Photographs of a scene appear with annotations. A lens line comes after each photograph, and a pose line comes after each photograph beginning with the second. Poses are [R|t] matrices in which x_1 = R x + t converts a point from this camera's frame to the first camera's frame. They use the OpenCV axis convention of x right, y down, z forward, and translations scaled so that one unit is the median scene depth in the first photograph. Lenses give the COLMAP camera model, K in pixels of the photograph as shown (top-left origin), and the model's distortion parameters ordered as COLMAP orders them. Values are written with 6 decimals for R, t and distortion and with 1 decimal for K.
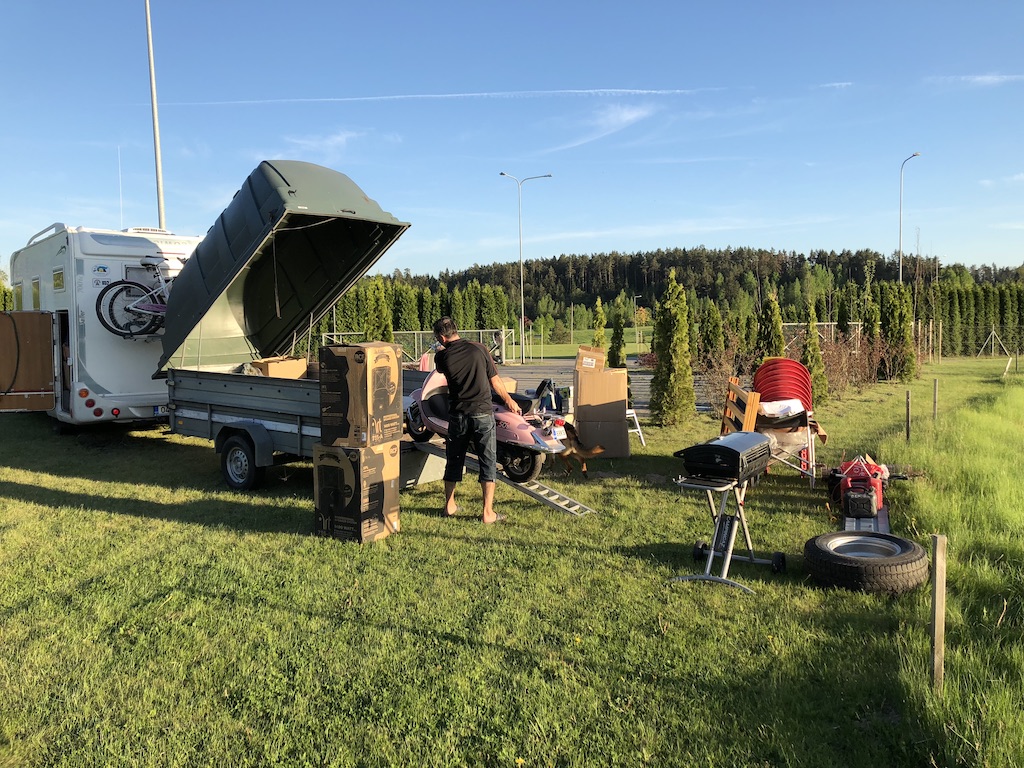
lens RADIAL K [[893.2, 0, 509.1], [0, 893.2, 400.2], [0, 0, 1]] dist [0.258785, -0.765936]
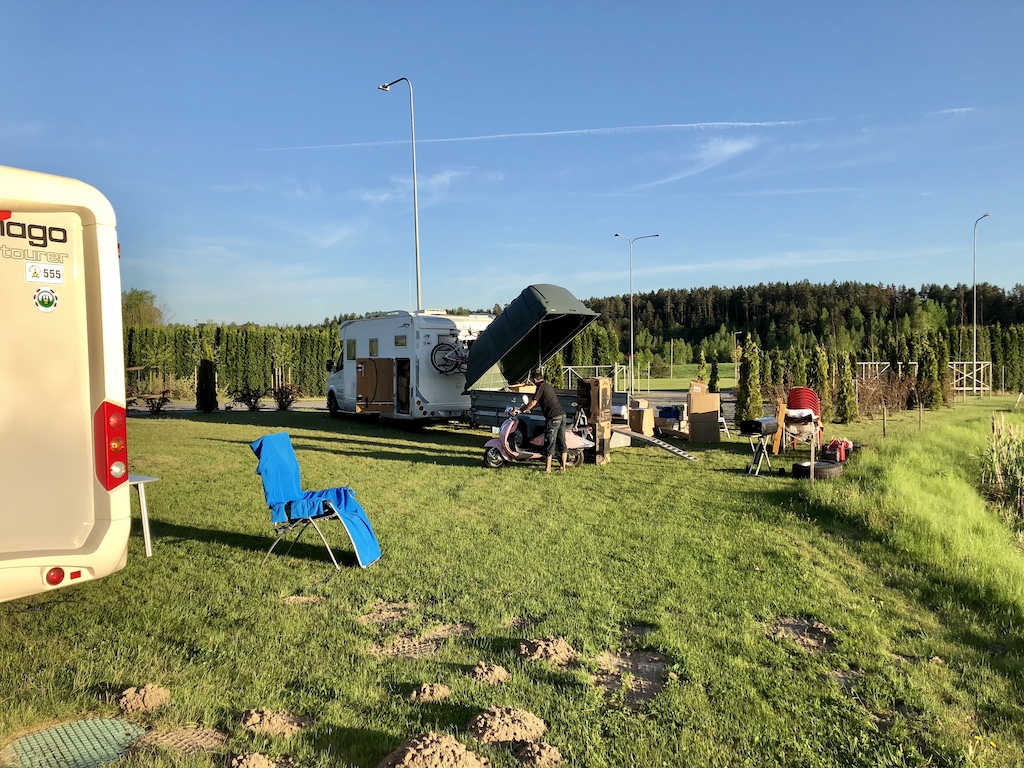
lens RADIAL K [[893.2, 0, 509.1], [0, 893.2, 400.2], [0, 0, 1]] dist [0.258785, -0.765936]
pose [[0.994323, 0.013507, -0.105546, -0.049322], [-0.017388, 0.999203, -0.035937, 0.027183], [0.104977, 0.037568, 0.993765, -0.436147]]
